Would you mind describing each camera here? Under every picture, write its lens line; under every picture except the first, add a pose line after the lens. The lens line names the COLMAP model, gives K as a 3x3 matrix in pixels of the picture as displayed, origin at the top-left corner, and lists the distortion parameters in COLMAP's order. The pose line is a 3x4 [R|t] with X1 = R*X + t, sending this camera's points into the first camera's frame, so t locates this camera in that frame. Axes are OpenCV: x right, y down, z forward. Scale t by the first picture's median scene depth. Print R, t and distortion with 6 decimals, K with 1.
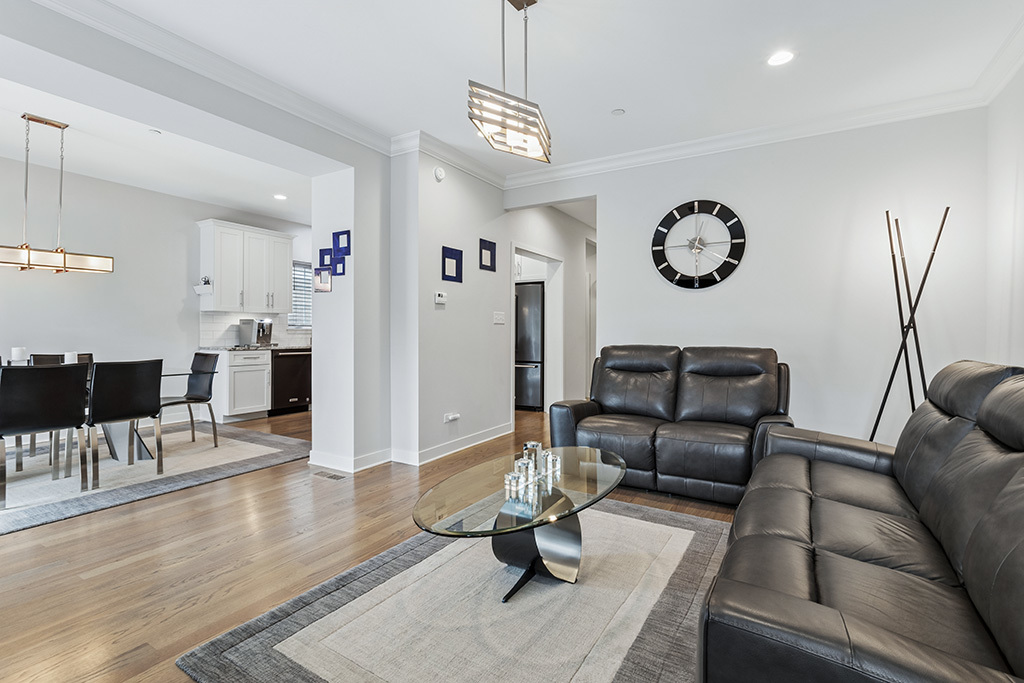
lens RADIAL K [[483.5, 0, 516.3], [0, 483.5, 330.2], [0, 0, 1]] dist [-0.006666, -0.000482]
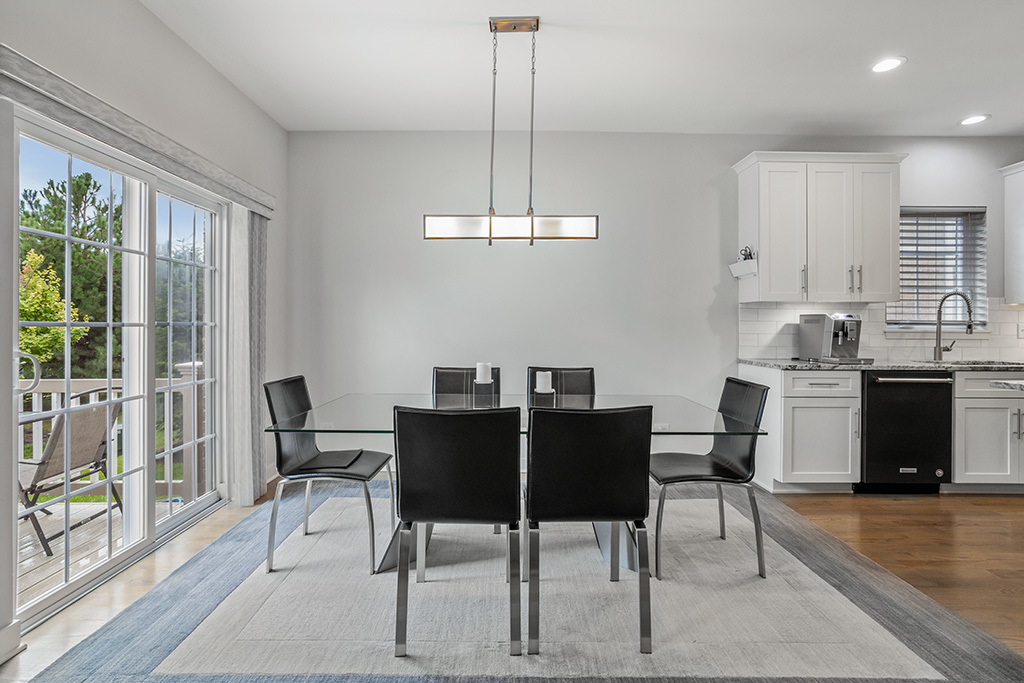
lens RADIAL K [[483.5, 0, 516.3], [0, 483.5, 330.2], [0, 0, 1]] dist [-0.006666, -0.000482]
pose [[0.517604, 0.008441, -0.855579, -0.252887], [0.000976, 0.999945, 0.010455, -0.010148], [0.855620, -0.006247, 0.517567, 0.403783]]
